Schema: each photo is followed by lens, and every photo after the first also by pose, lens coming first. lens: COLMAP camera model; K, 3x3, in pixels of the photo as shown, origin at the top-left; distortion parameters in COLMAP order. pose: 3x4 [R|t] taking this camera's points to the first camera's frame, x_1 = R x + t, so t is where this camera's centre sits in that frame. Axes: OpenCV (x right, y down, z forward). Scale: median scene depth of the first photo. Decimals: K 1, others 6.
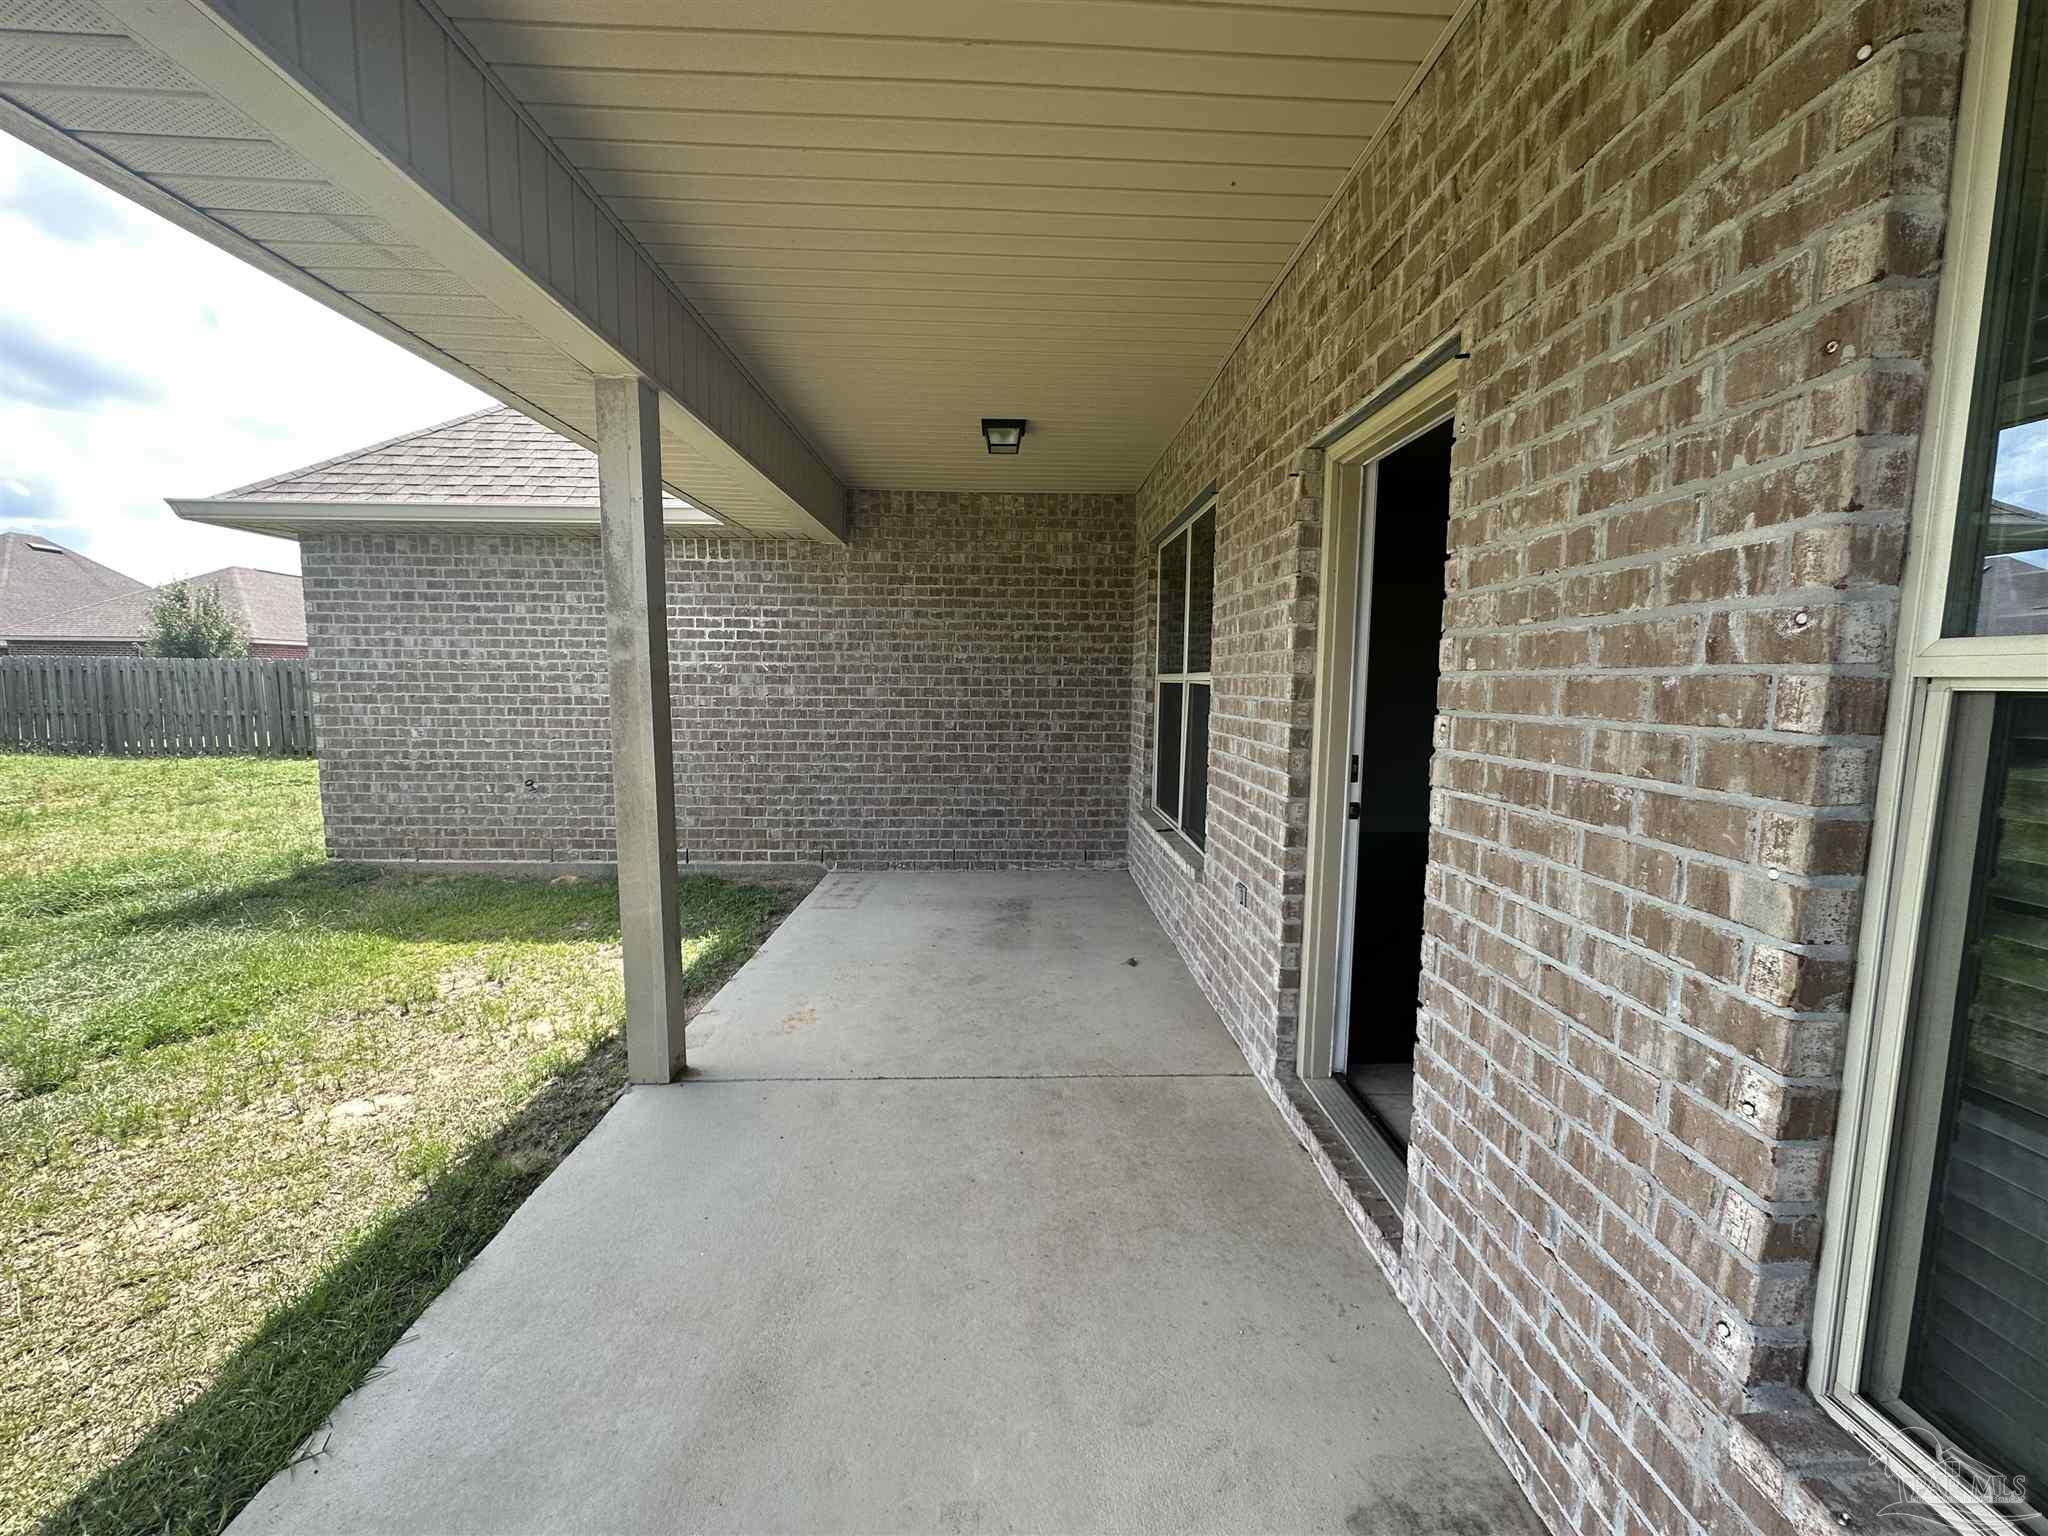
lens RADIAL K [[813.5, 0, 1026.3], [0, 813.5, 768.8], [0, 0, 1]] dist [-0.005266, 0.000247]
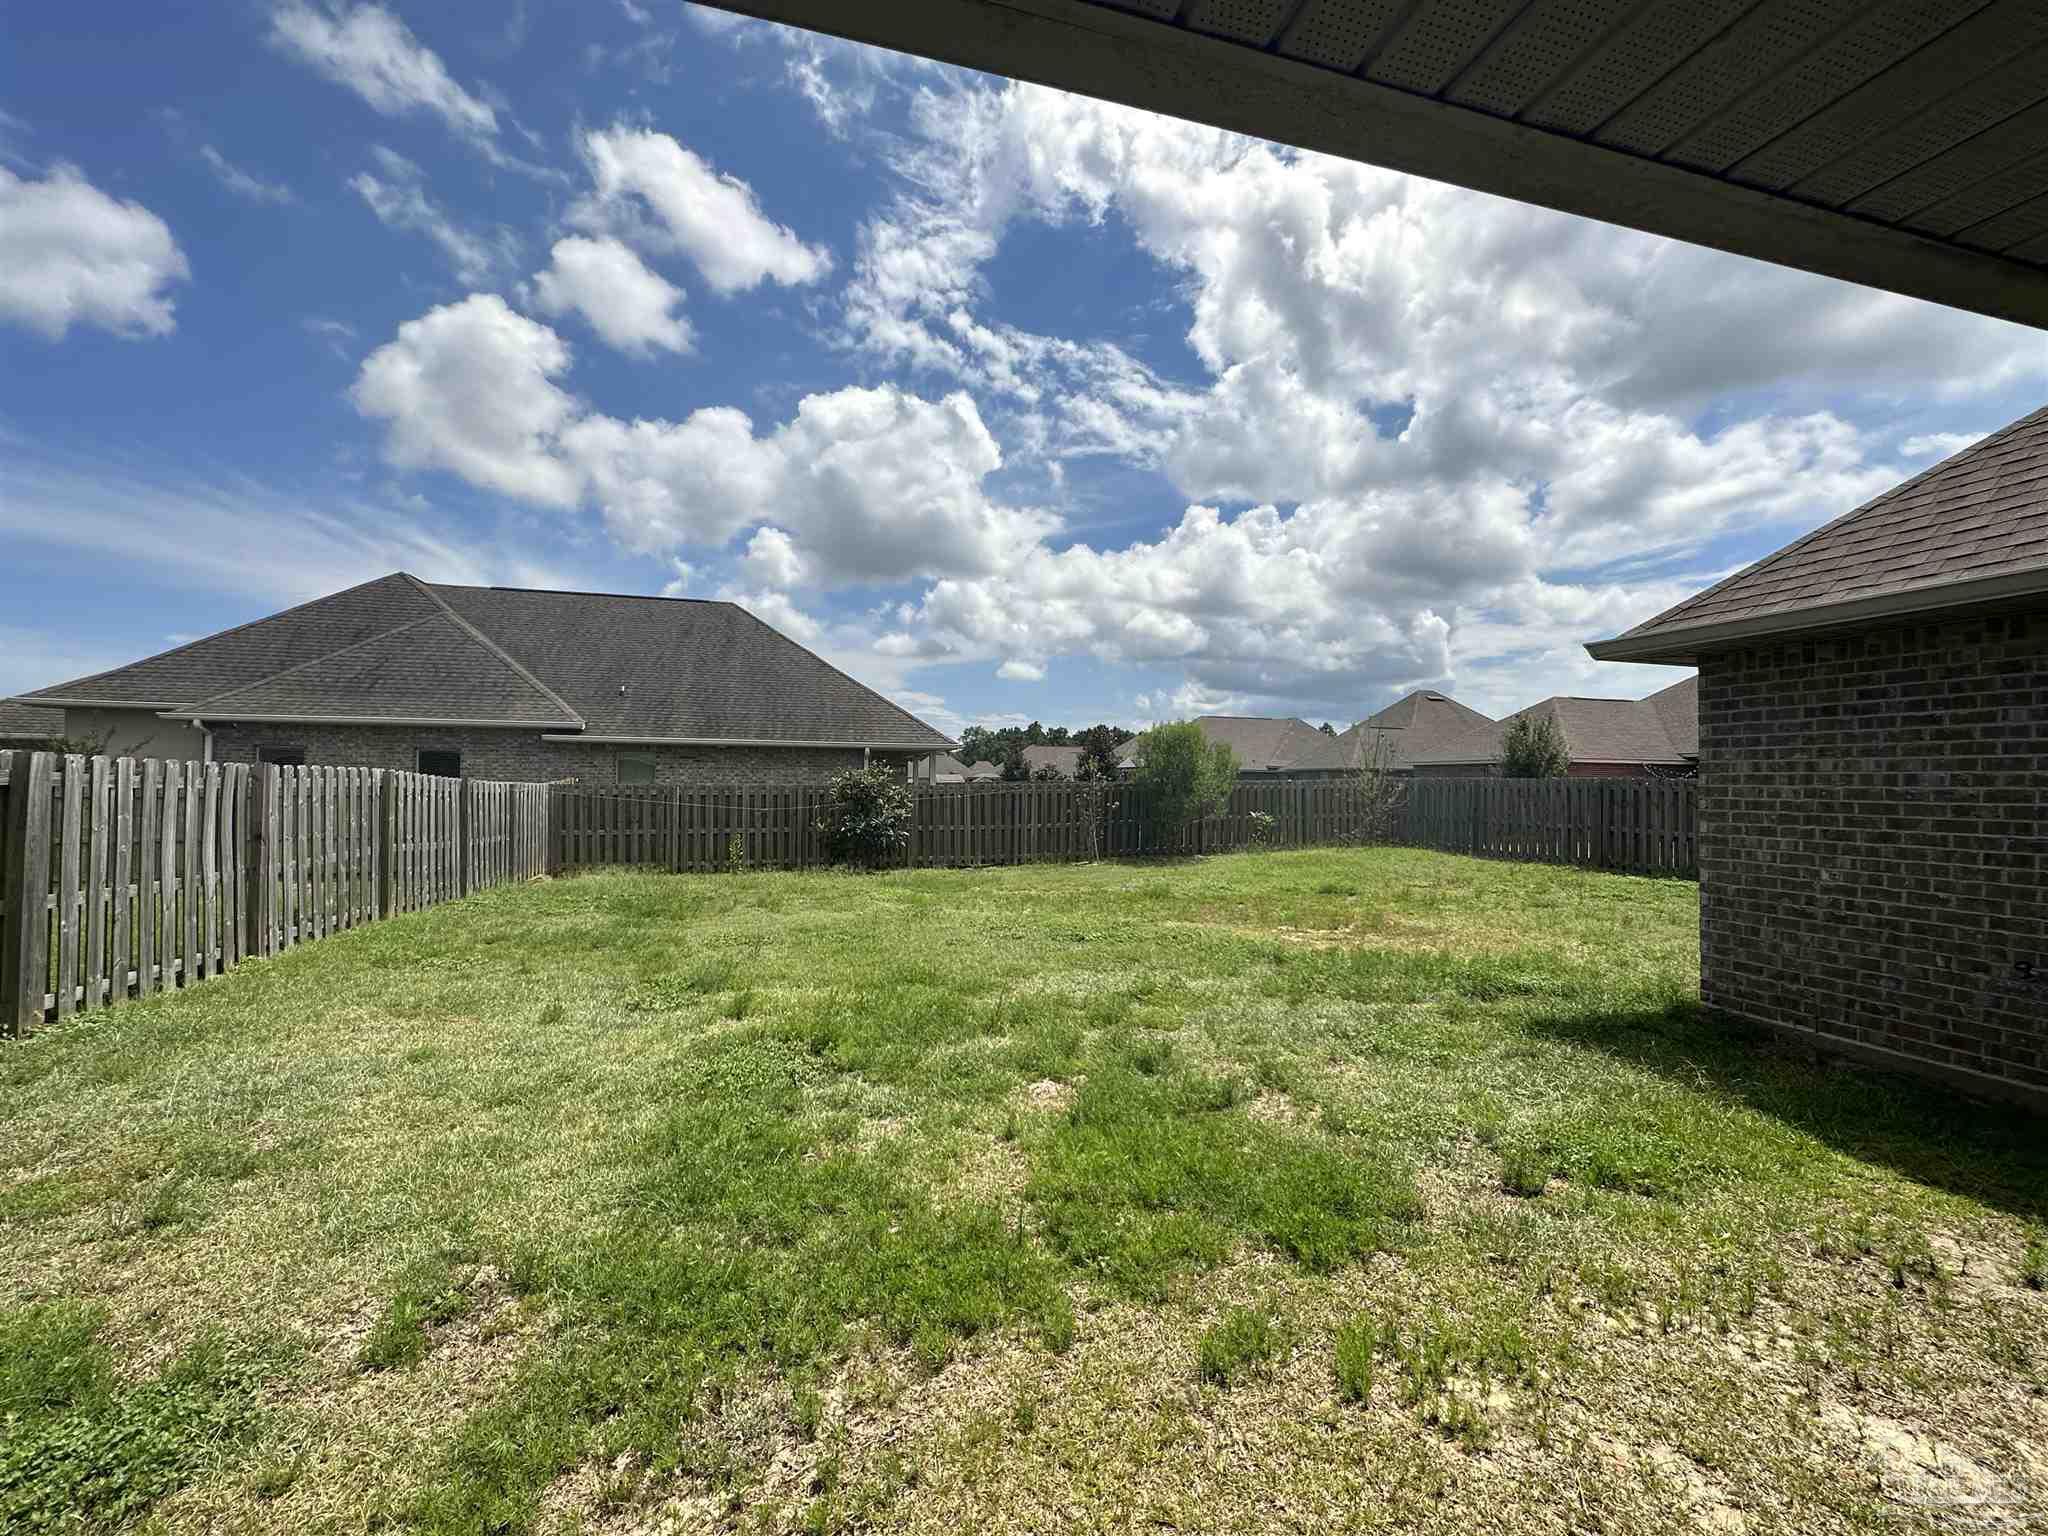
lens RADIAL K [[813.5, 0, 1026.3], [0, 813.5, 768.8], [0, 0, 1]] dist [-0.005266, 0.000247]
pose [[0.240737, -0.022294, -0.970334, -0.153139], [-0.111034, 0.992540, -0.050352, -0.020239], [0.964218, 0.119862, 0.236465, 0.014442]]
